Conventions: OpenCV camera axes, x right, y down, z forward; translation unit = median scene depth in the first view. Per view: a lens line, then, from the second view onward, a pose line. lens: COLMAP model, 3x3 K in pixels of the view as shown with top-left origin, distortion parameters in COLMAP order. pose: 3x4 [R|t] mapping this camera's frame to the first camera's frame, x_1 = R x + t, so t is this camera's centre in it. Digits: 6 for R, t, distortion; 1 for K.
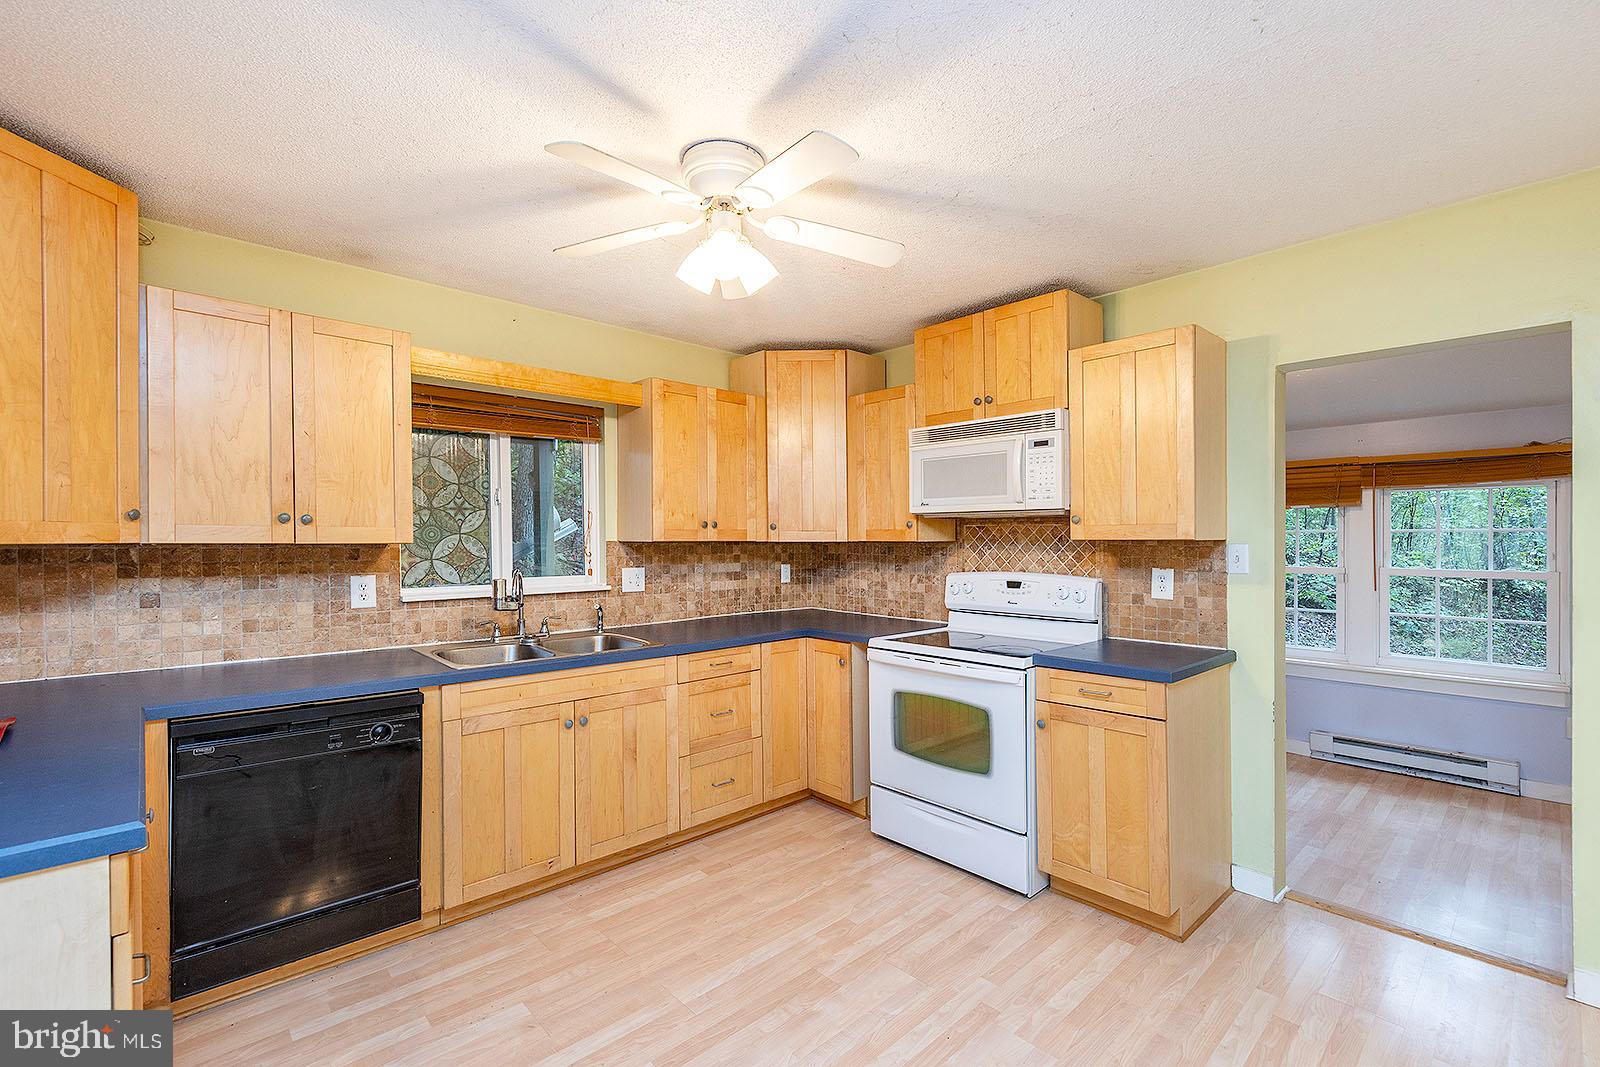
lens RADIAL K [[707.7, 0, 833.6], [0, 707.7, 542.0], [0, 0, 1]] dist [0.013149, -0.001685]
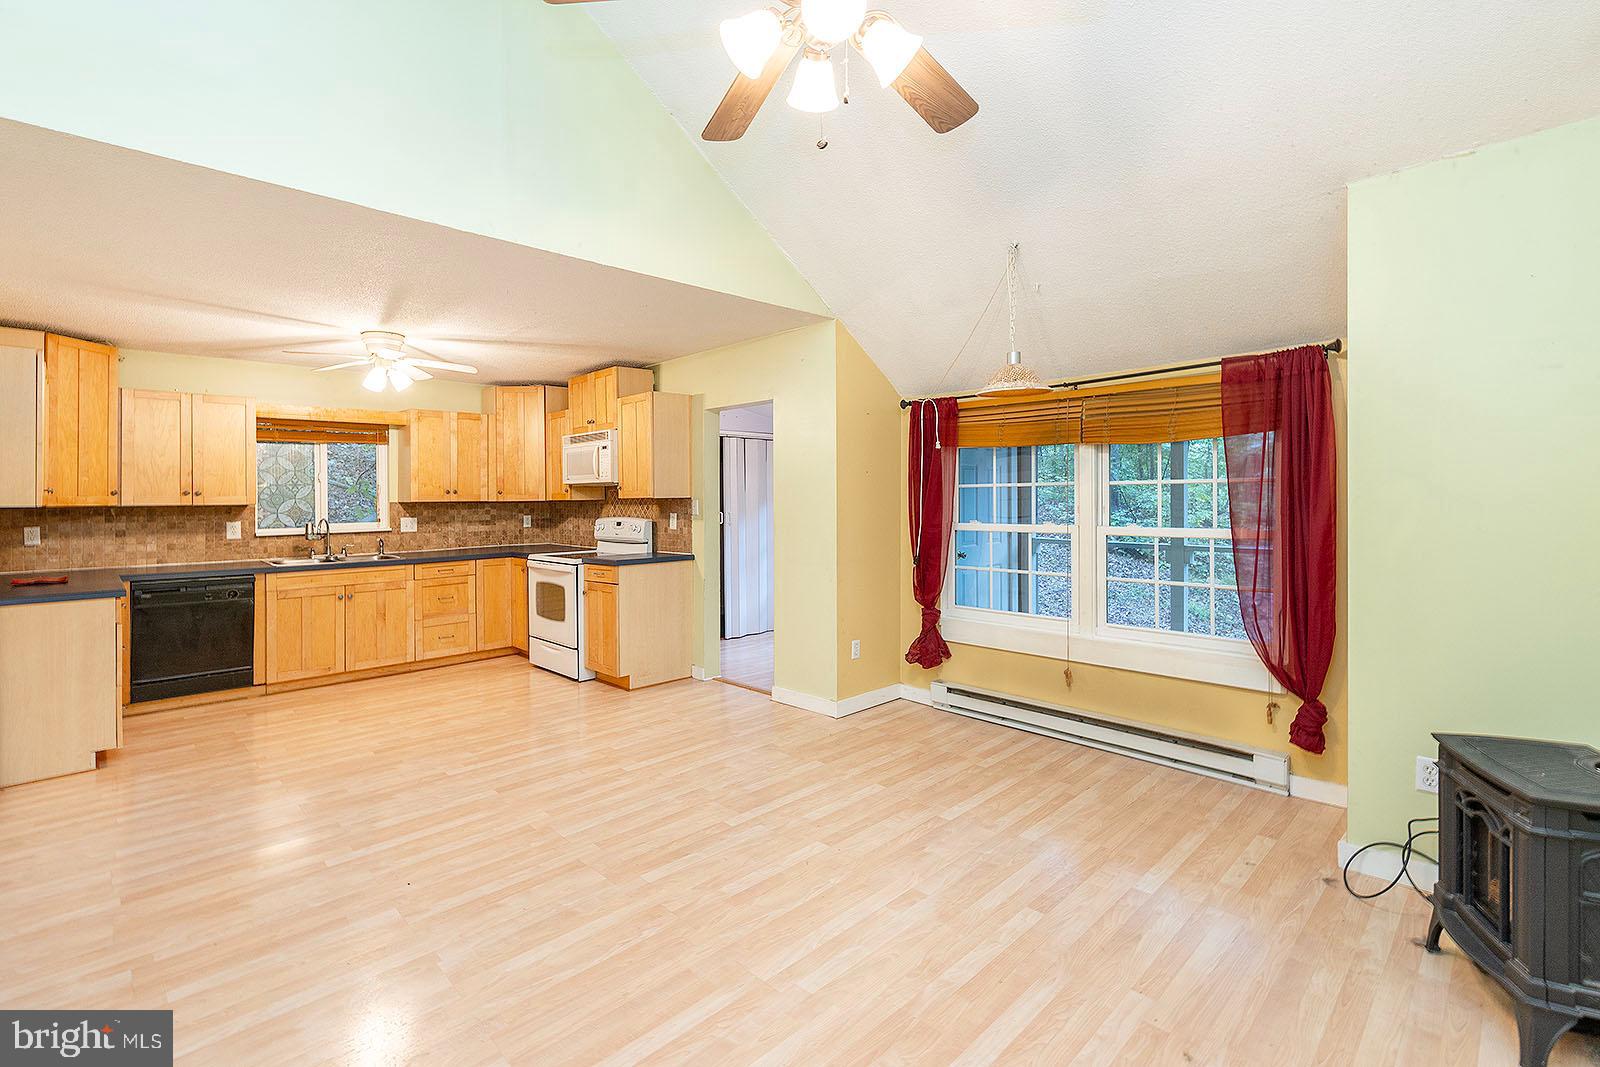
lens RADIAL K [[707.7, 0, 816.3], [0, 707.7, 484.2], [0, 0, 1]] dist [0.013149, -0.001685]
pose [[0.999645, -0.011703, 0.023924, 0.819204], [0.012263, 0.999650, -0.023438, 0.010014], [-0.023641, 0.023723, 0.999439, -0.908803]]
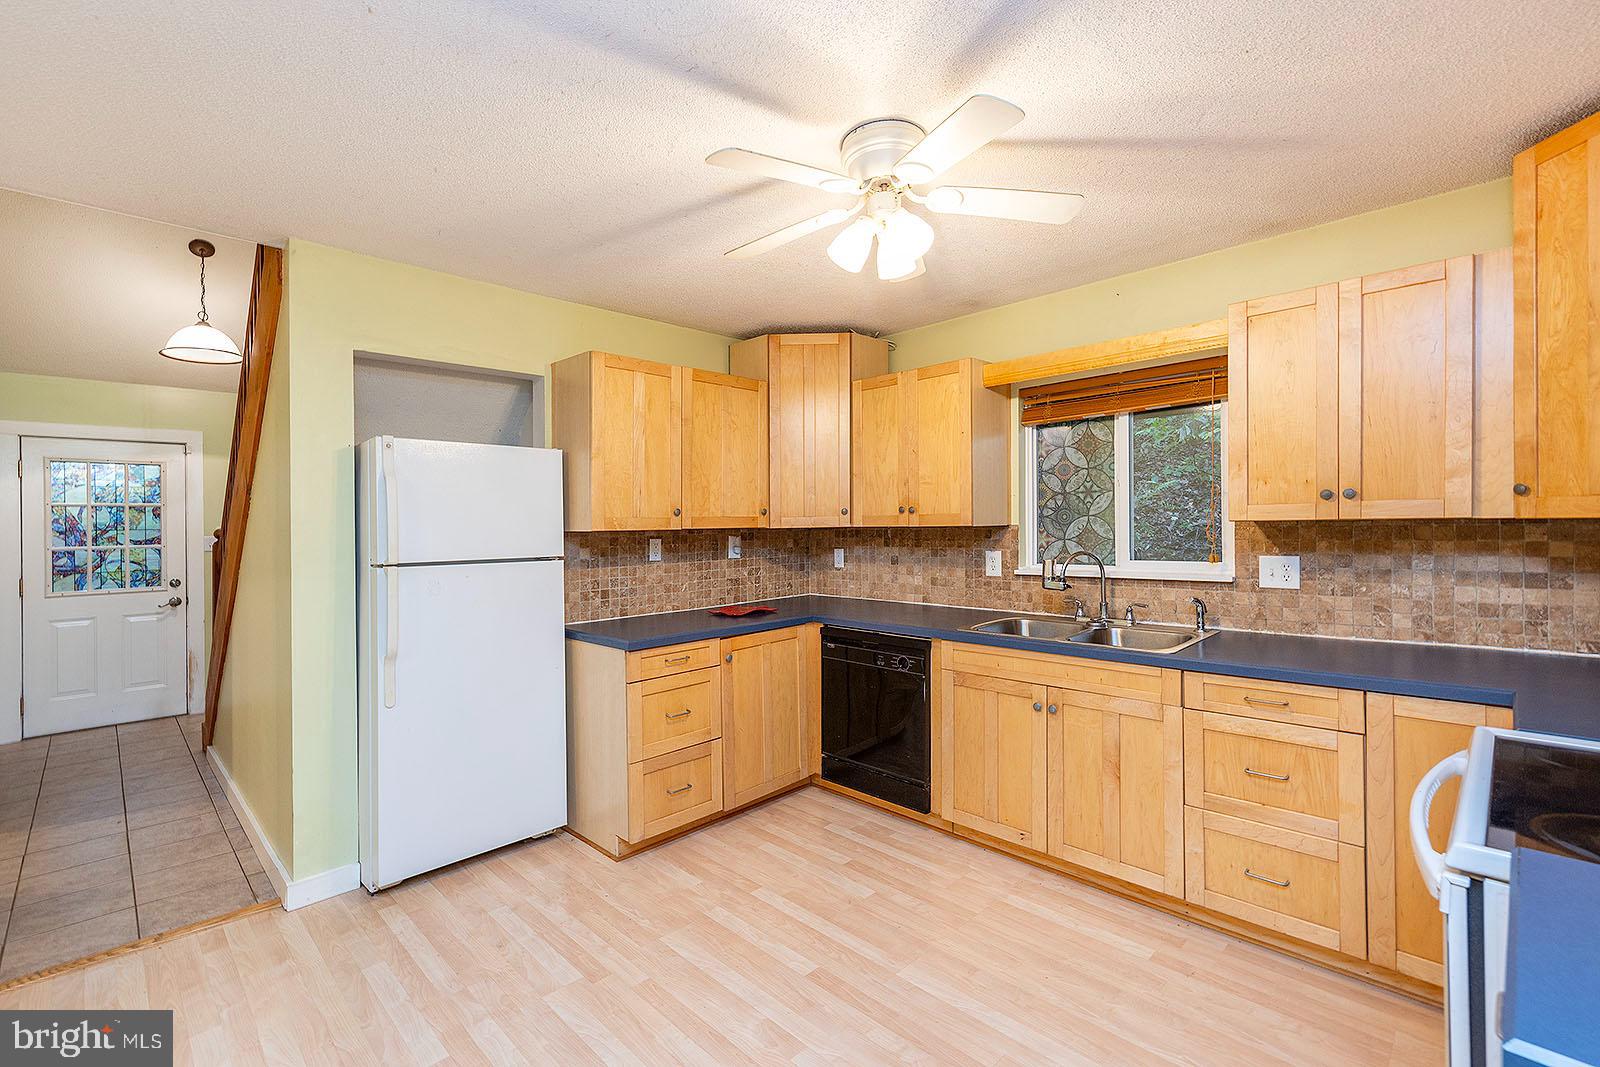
lens RADIAL K [[707.7, 0, 781.9], [0, 707.7, 529.3], [0, 0, 1]] dist [0.013149, -0.001685]
pose [[0.001481, 0.004584, -0.999988, 0.584025], [0.011976, 0.999918, 0.004602, -0.001887], [0.999927, -0.011983, 0.001426, 0.601002]]
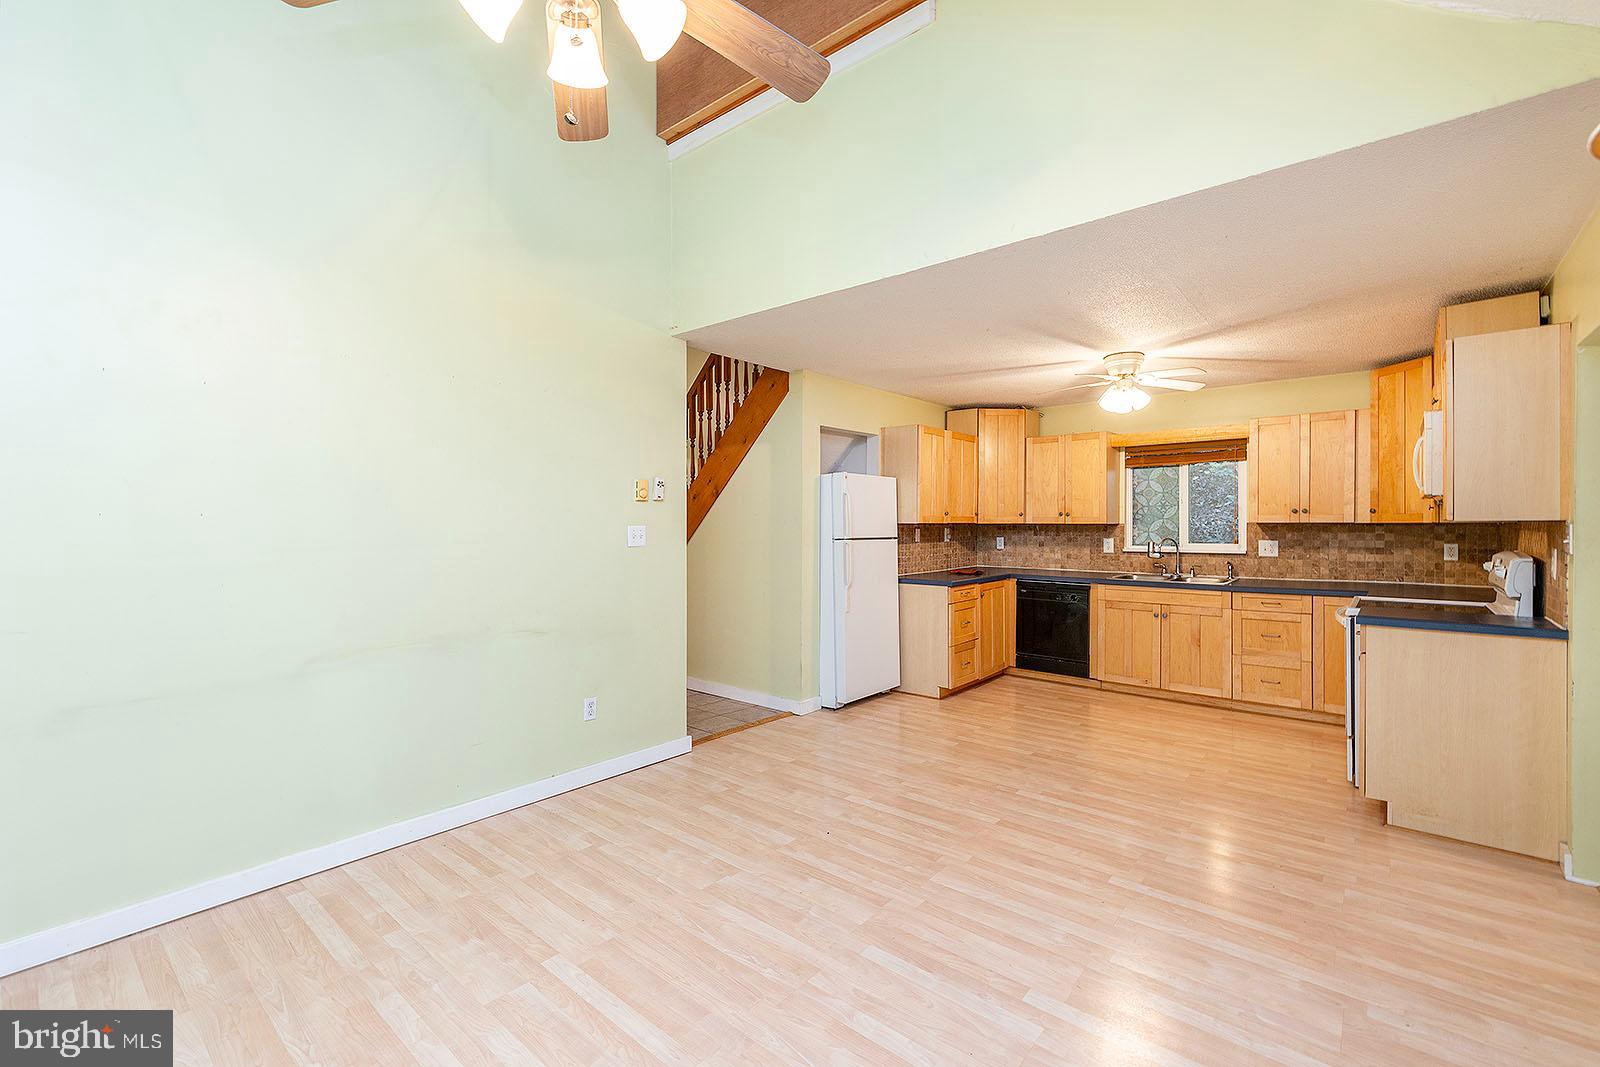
lens RADIAL K [[707.7, 0, 812.9], [0, 707.7, 521.3], [0, 0, 1]] dist [0.013149, -0.001685]
pose [[0.115322, -0.002883, -0.993324, 1.394345], [-0.001882, 0.999993, -0.003120, 0.002741], [0.993326, 0.002229, 0.115316, -0.171610]]
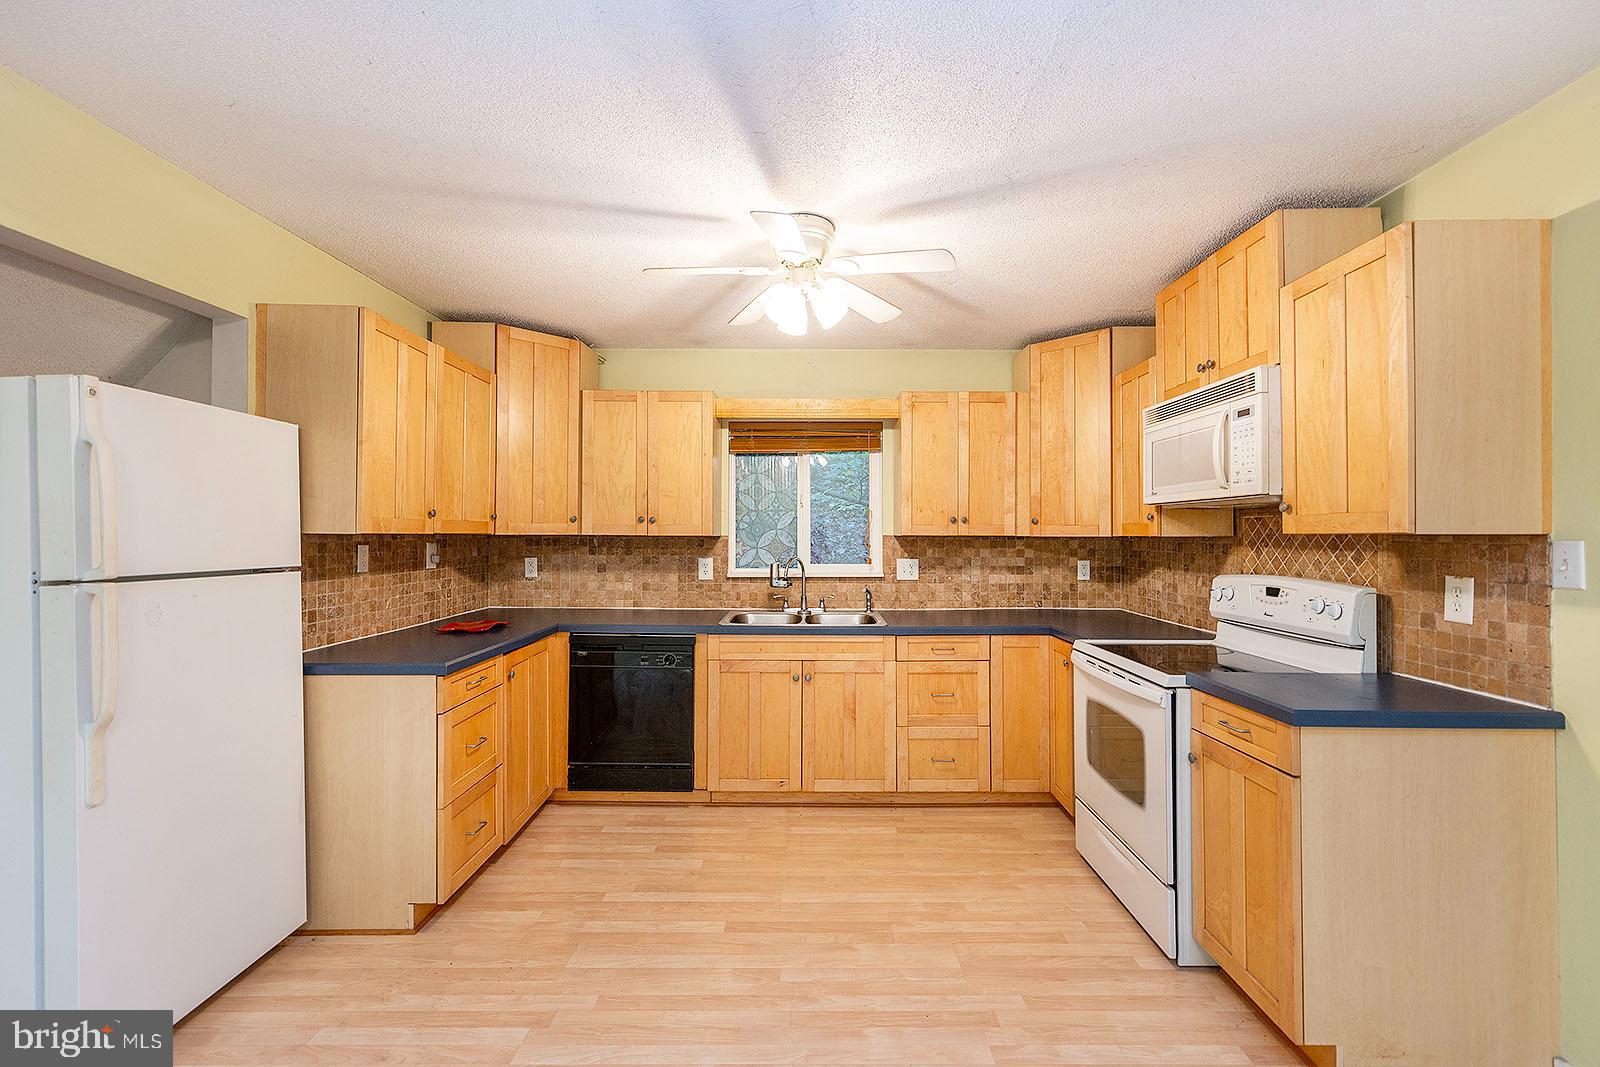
lens RADIAL K [[707.7, 0, 817.8], [0, 707.7, 535.0], [0, 0, 1]] dist [0.013149, -0.001685]
pose [[0.724663, 0.001678, -0.689102, 0.500193], [-0.005762, 0.999977, -0.003625, 0.003670], [0.689080, 0.006598, 0.724656, 0.094163]]
